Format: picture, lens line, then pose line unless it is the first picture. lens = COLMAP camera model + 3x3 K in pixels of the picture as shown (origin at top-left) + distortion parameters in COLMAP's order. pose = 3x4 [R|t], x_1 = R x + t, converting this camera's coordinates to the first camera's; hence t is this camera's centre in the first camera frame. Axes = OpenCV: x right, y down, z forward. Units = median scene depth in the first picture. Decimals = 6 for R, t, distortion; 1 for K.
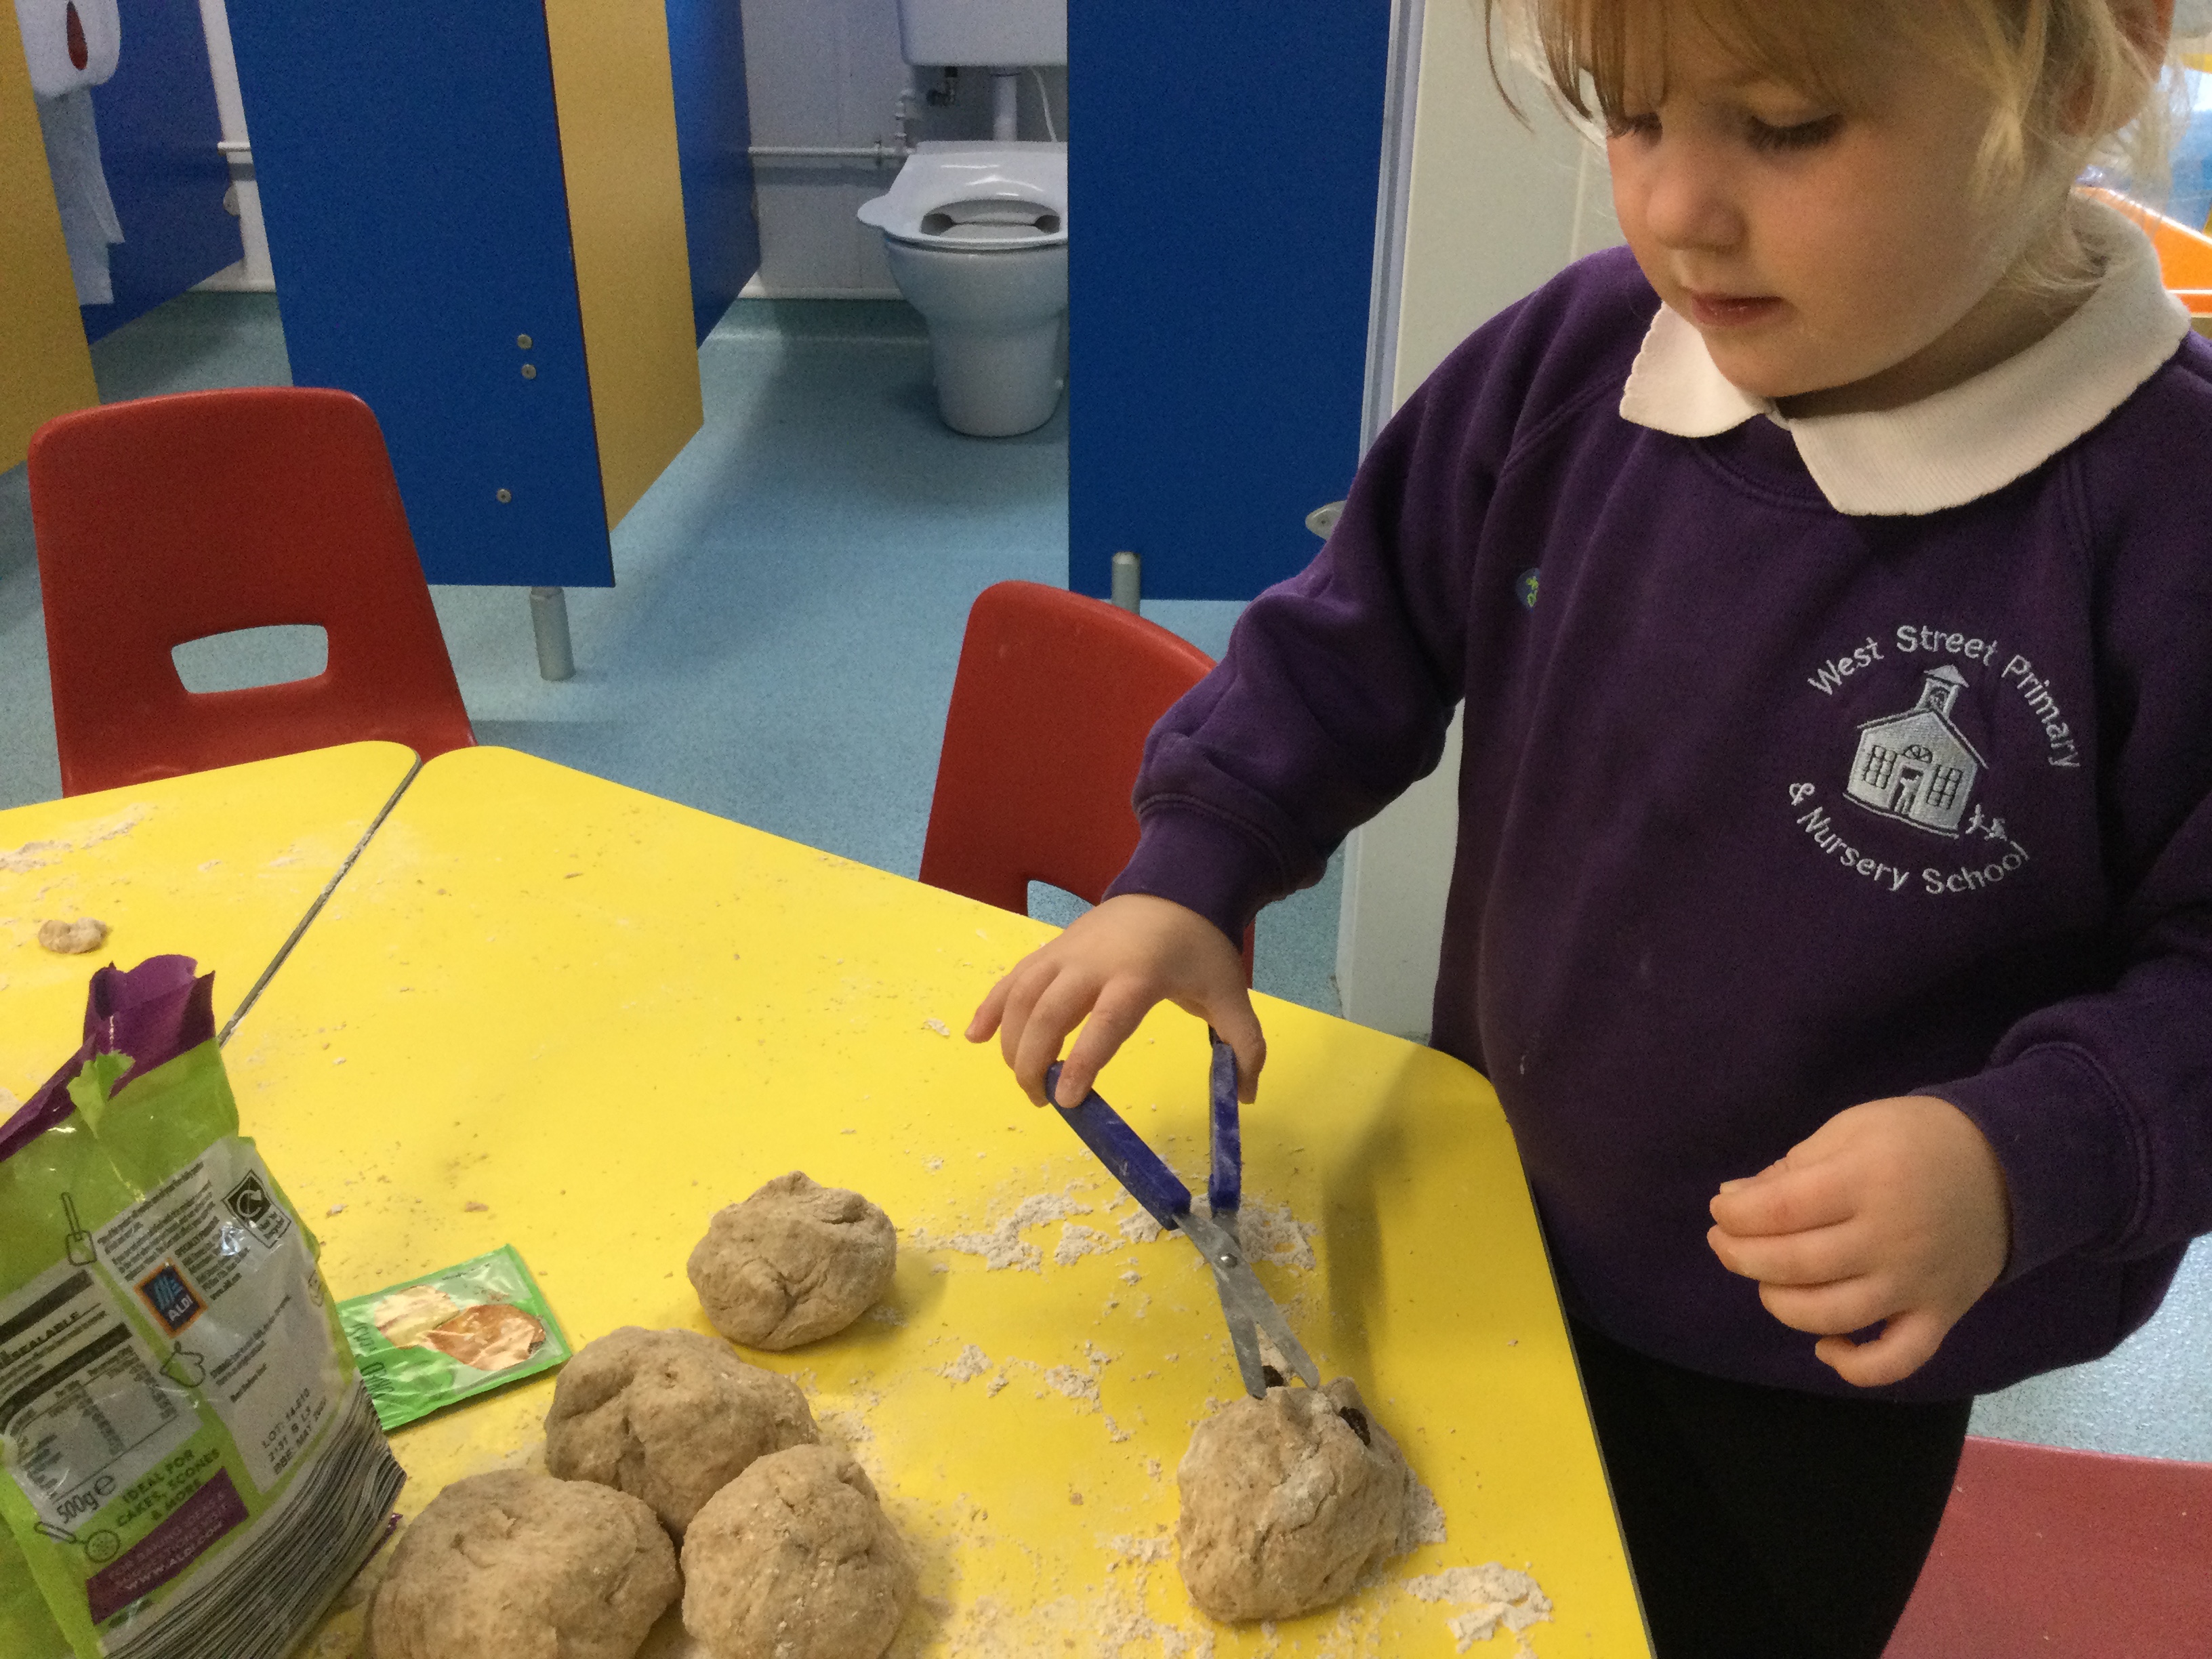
lens RADIAL K [[2017.3, 0, 1095.7], [0, 2017.3, 836.8], [0, 0, 1]] dist [0.056718, -0.119157]
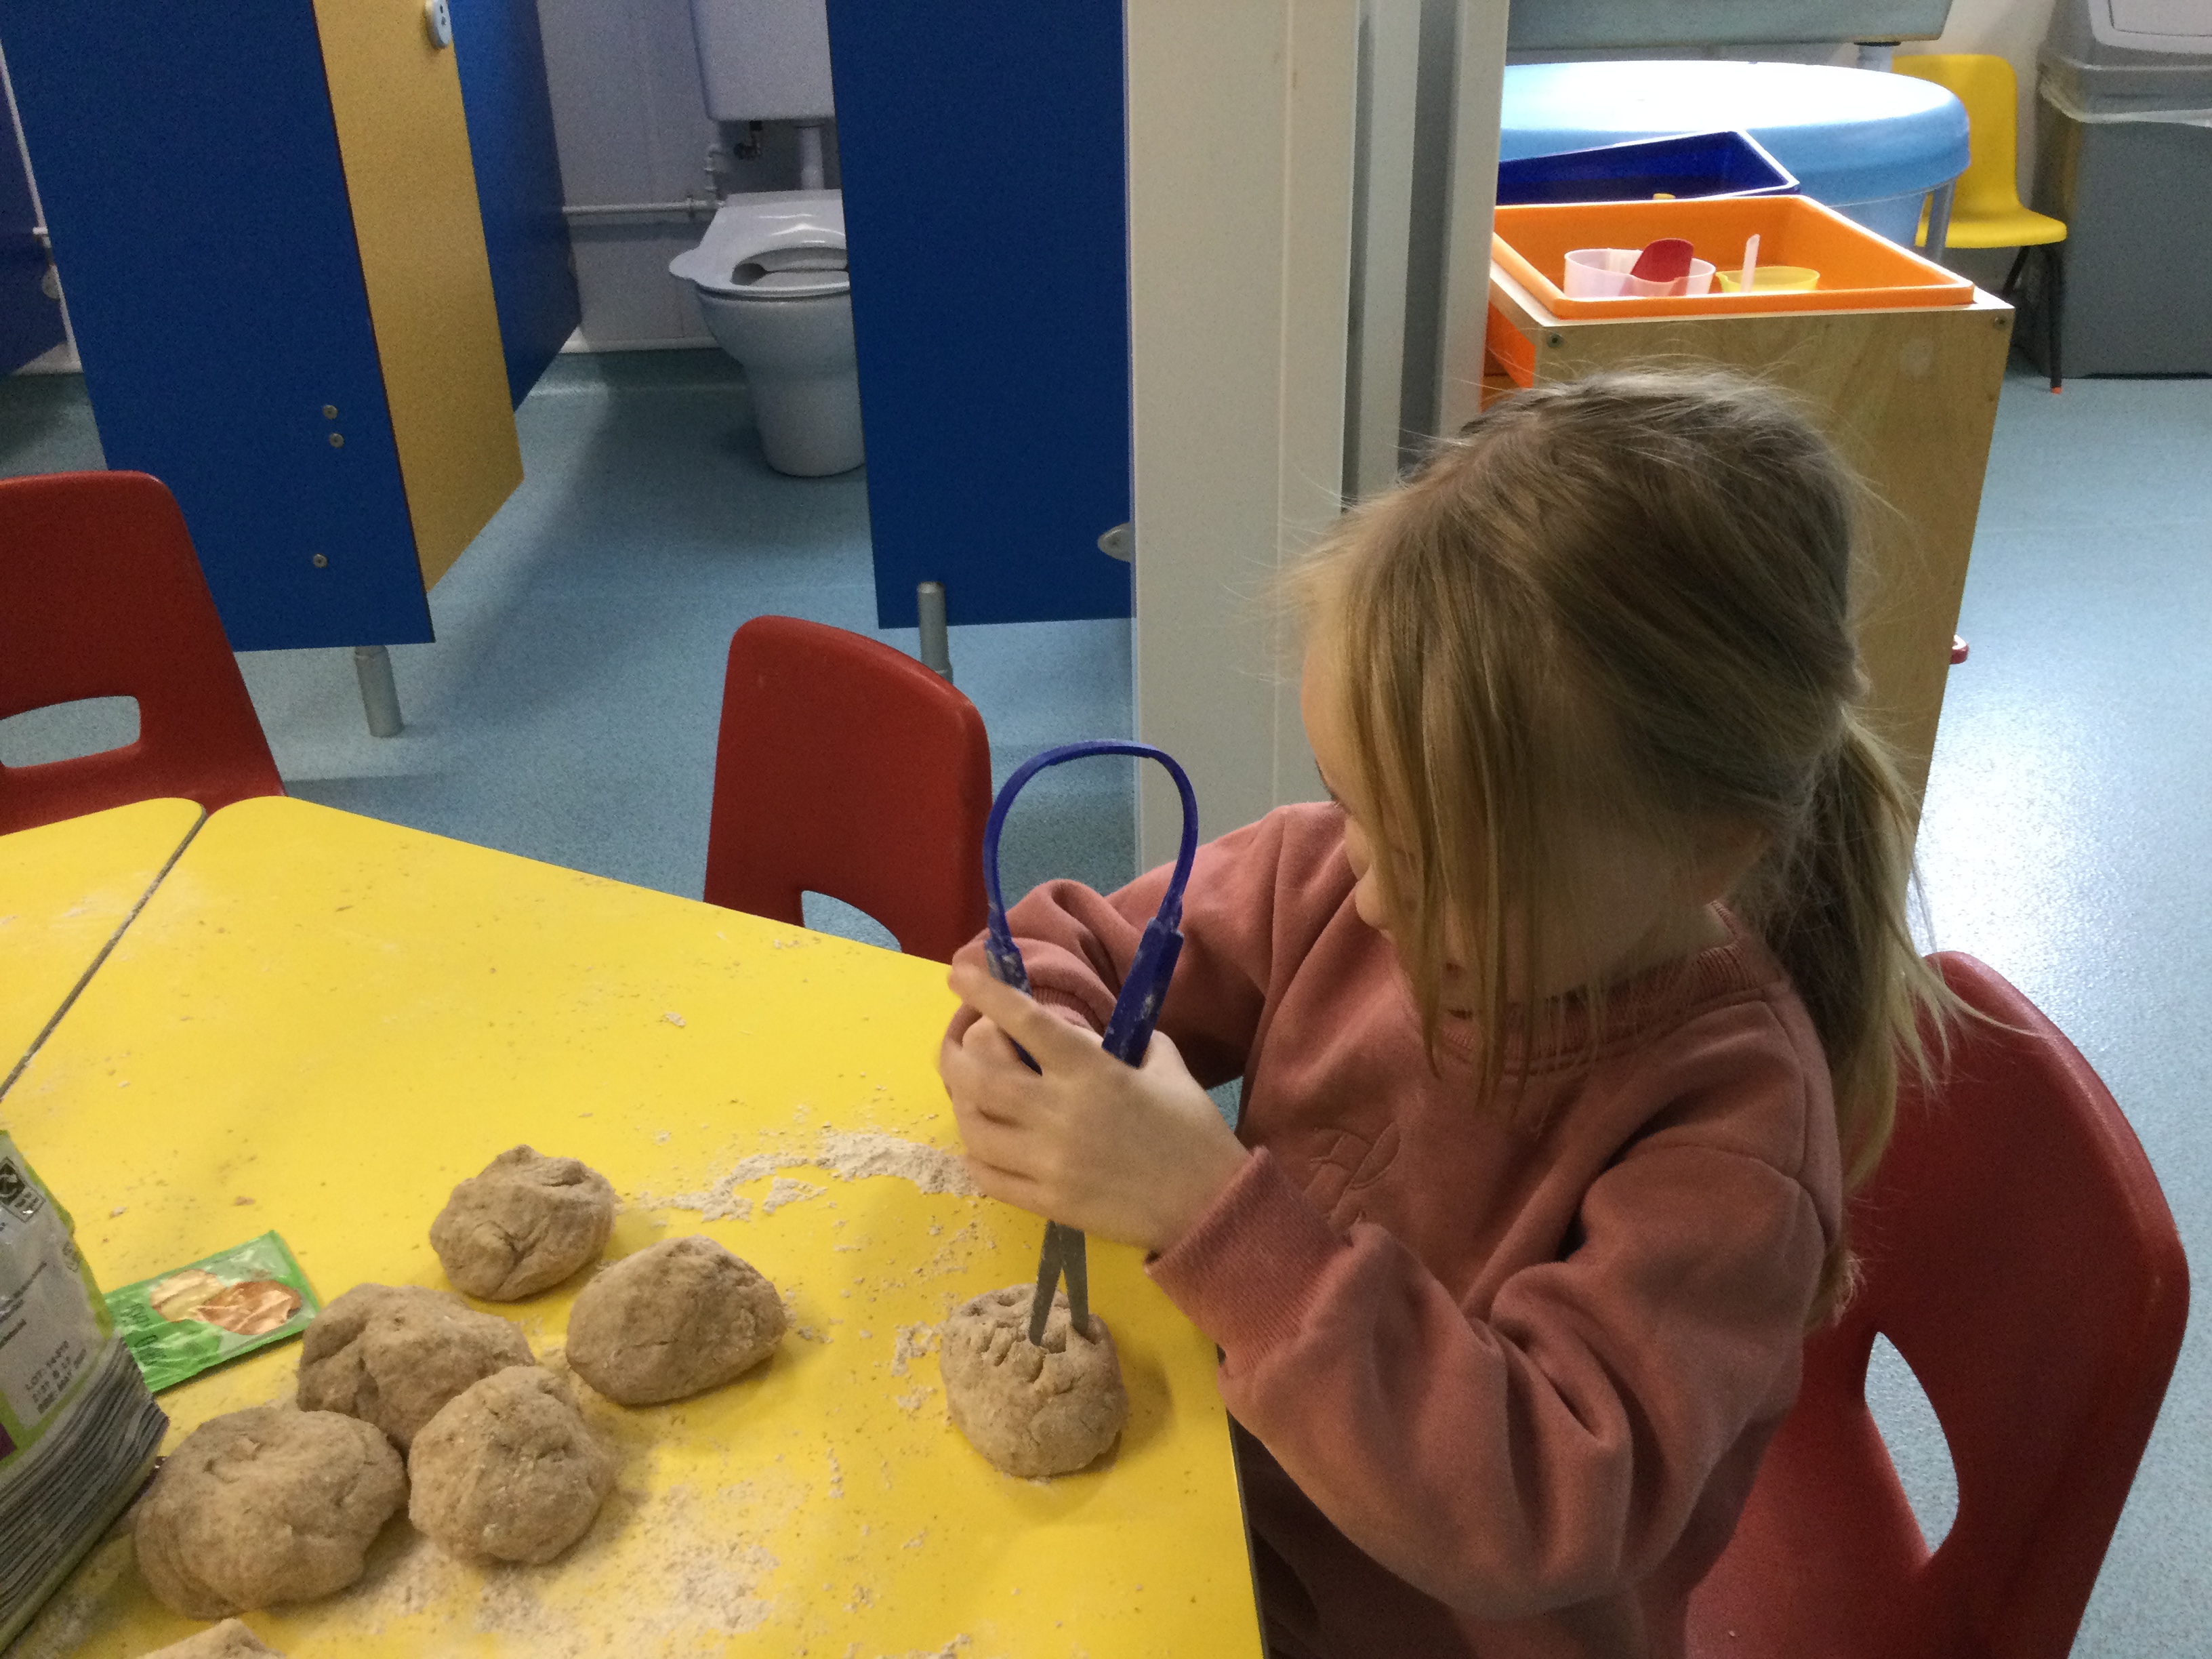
lens RADIAL K [[2017.3, 0, 1095.5], [0, 2017.3, 827.0], [0, 0, 1]] dist [0.056718, -0.119157]
pose [[0.996627, -0.062216, 0.053509, 0.087896], [0.063114, 0.997890, -0.015266, 0.017272], [-0.052446, 0.018591, 0.998451, -0.113606]]
